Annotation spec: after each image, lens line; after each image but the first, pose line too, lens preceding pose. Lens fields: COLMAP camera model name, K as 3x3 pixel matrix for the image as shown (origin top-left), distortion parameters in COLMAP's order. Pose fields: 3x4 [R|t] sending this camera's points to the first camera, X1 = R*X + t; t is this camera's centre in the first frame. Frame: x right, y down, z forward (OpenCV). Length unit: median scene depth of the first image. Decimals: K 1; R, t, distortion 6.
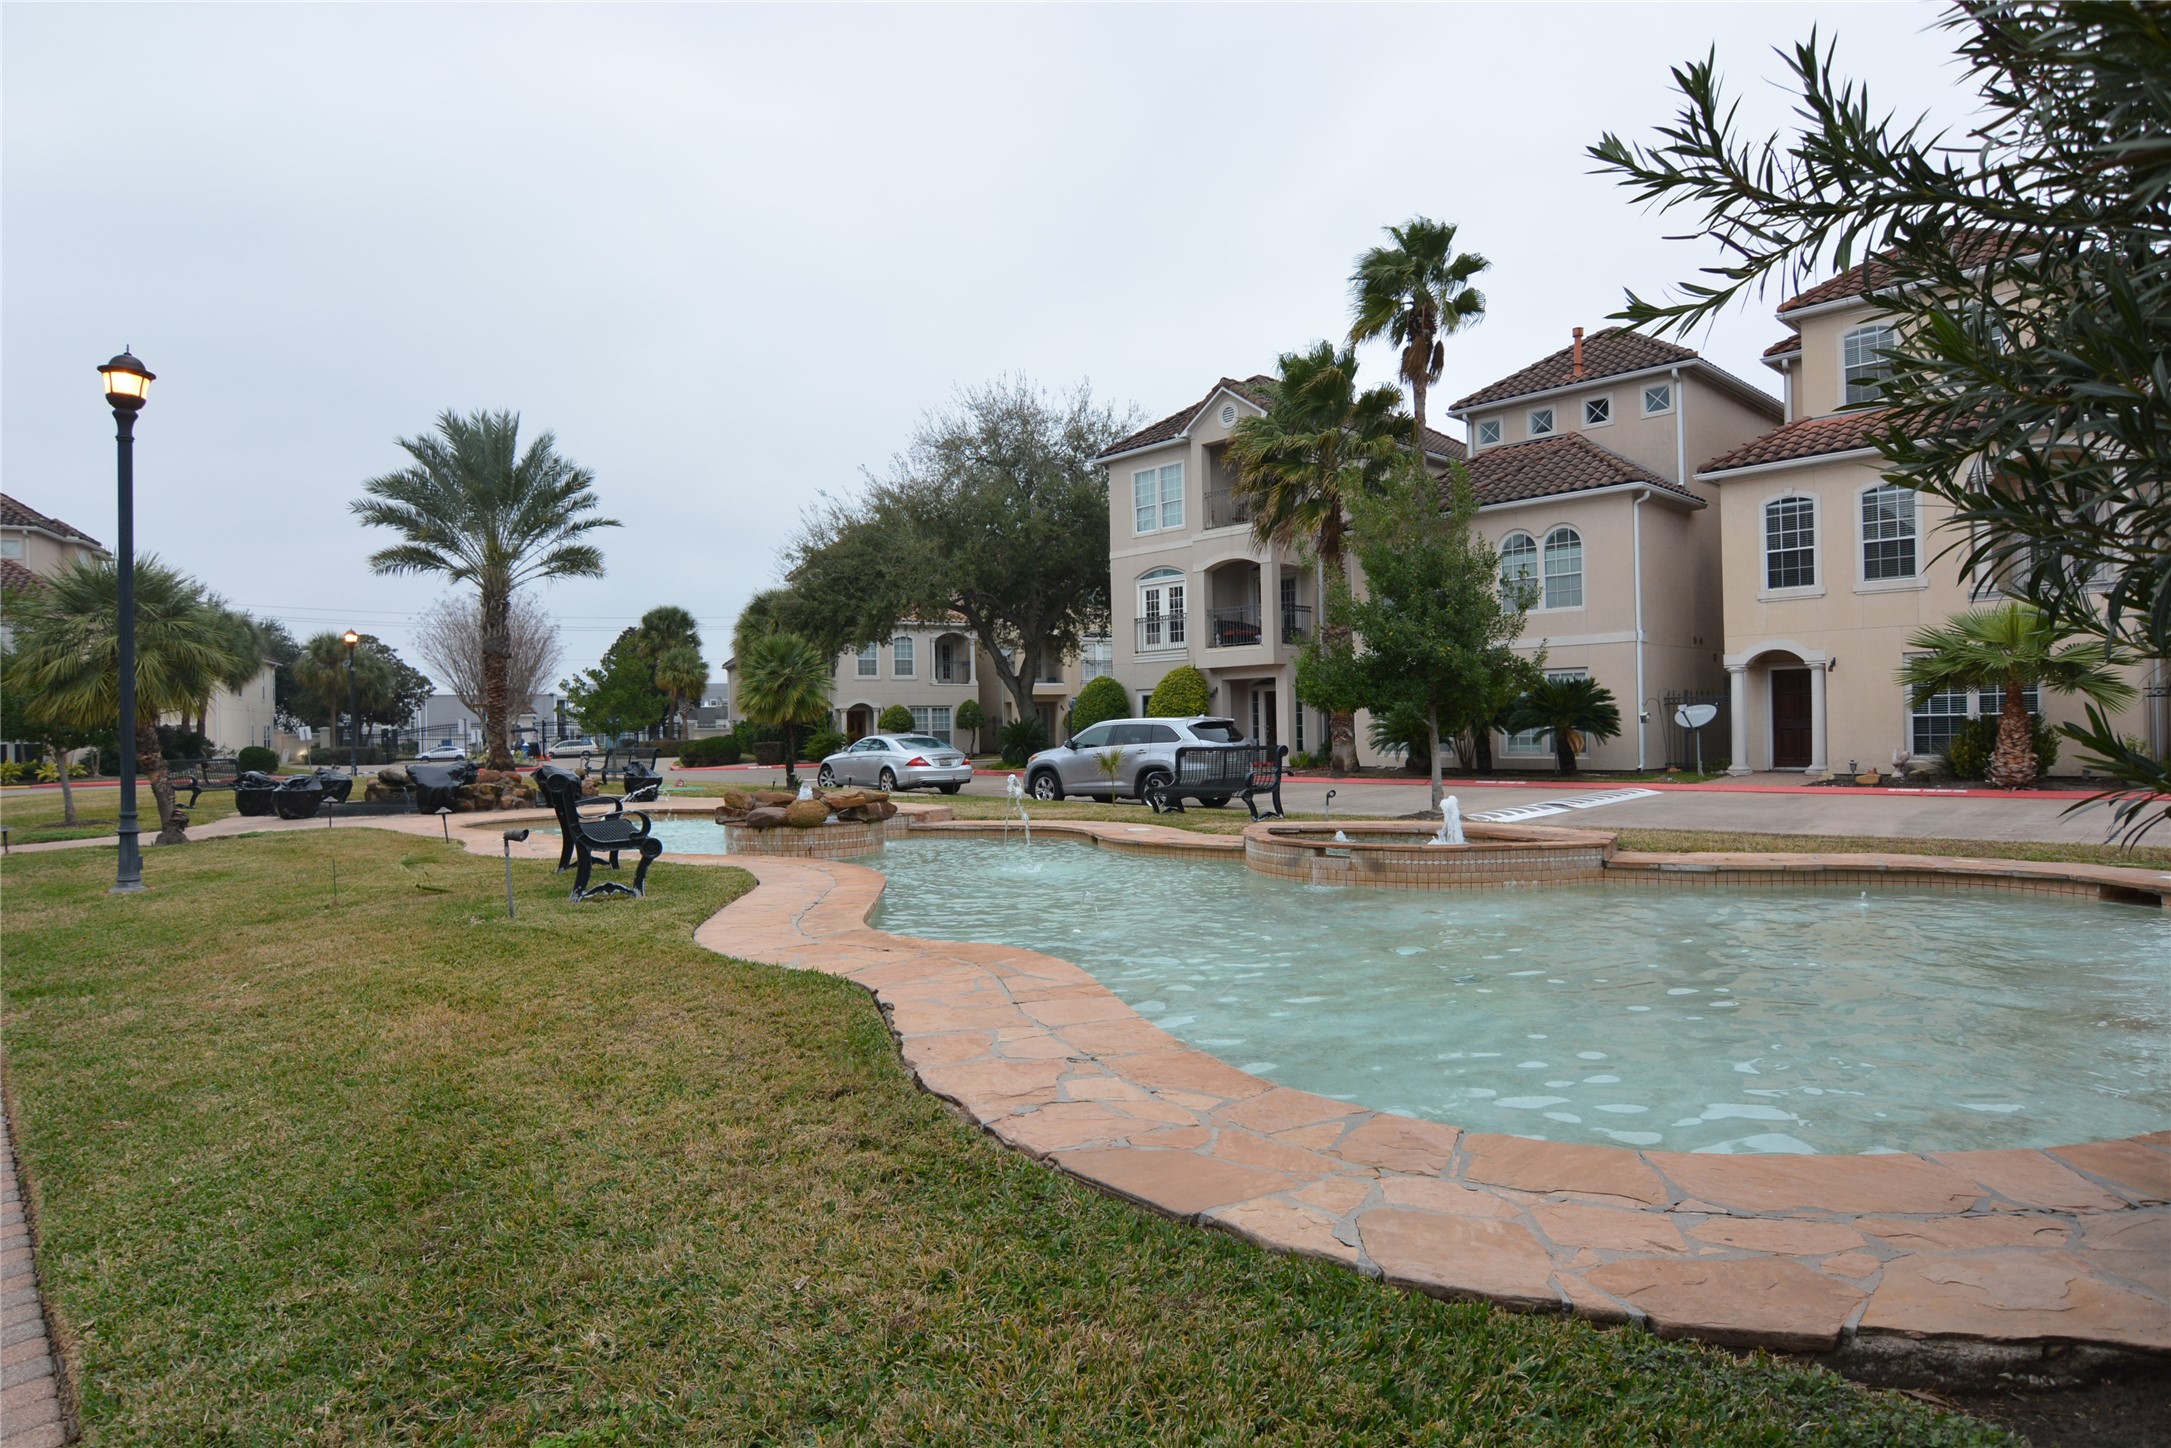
lens RADIAL K [[1241.7, 0, 1079.2], [0, 1241.7, 723.1], [0, 0, 1]] dist [-0.003318, 0.000400]
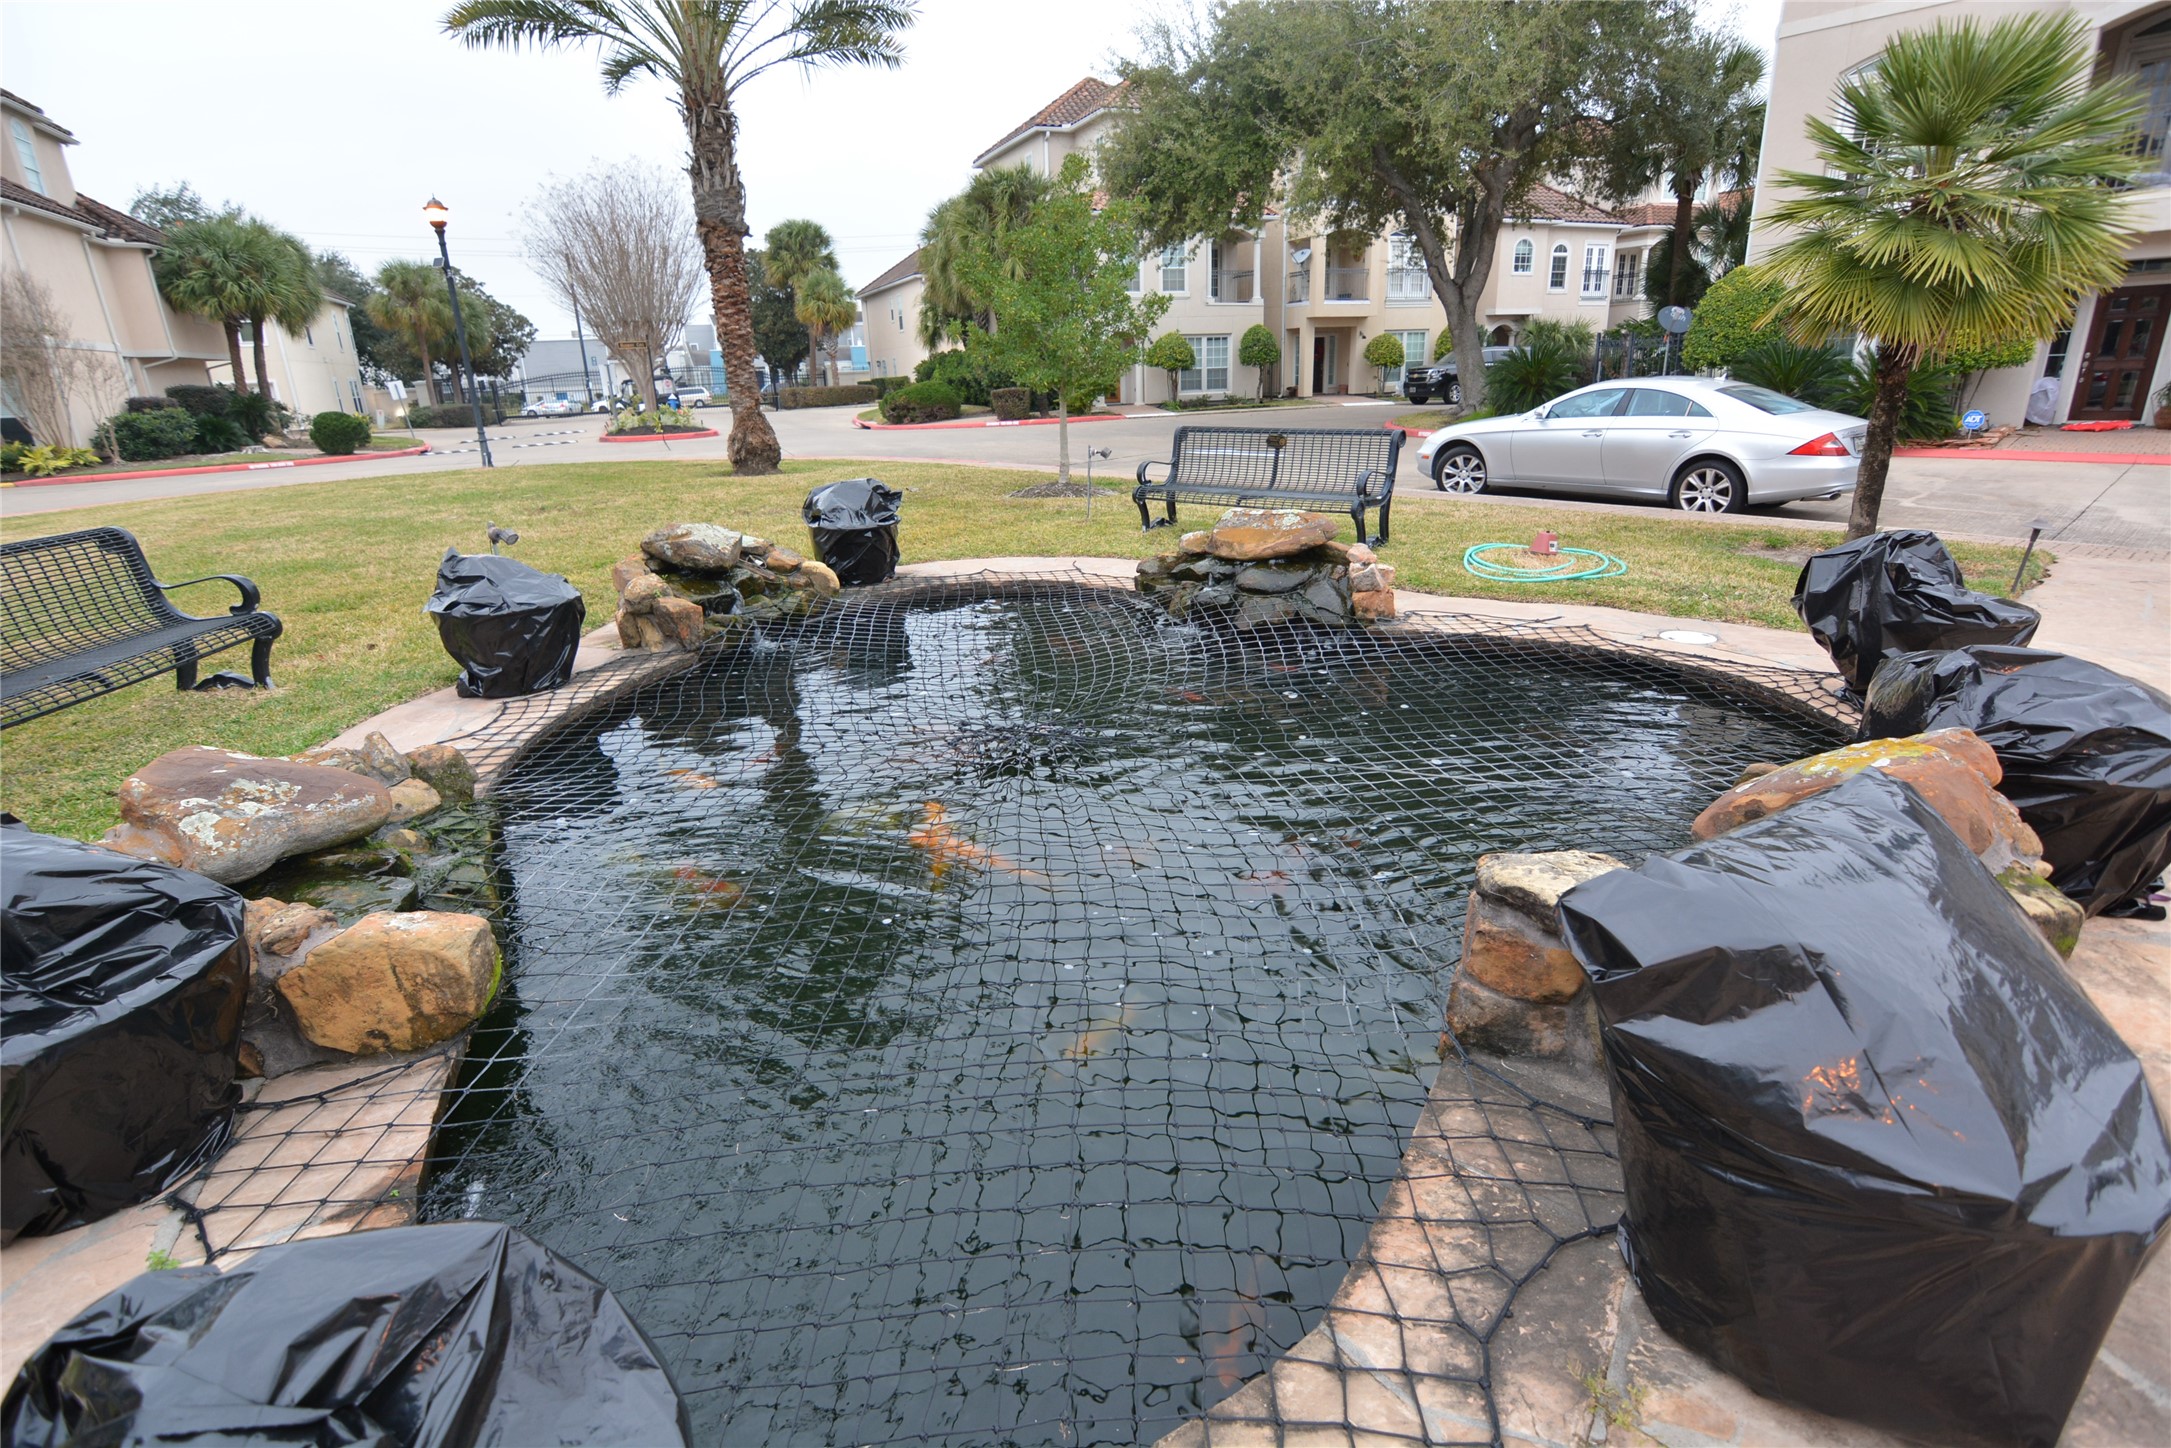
lens RADIAL K [[1055.0, 0, 1093.5], [0, 1055.0, 724.8], [0, 0, 1]] dist [-0.029134, 0.010233]
pose [[0.999849, -0.017366, -0.000449, -0.169901], [0.016557, 0.944829, 0.327145, 0.000245], [-0.005257, -0.327103, 0.944974, 0.277617]]
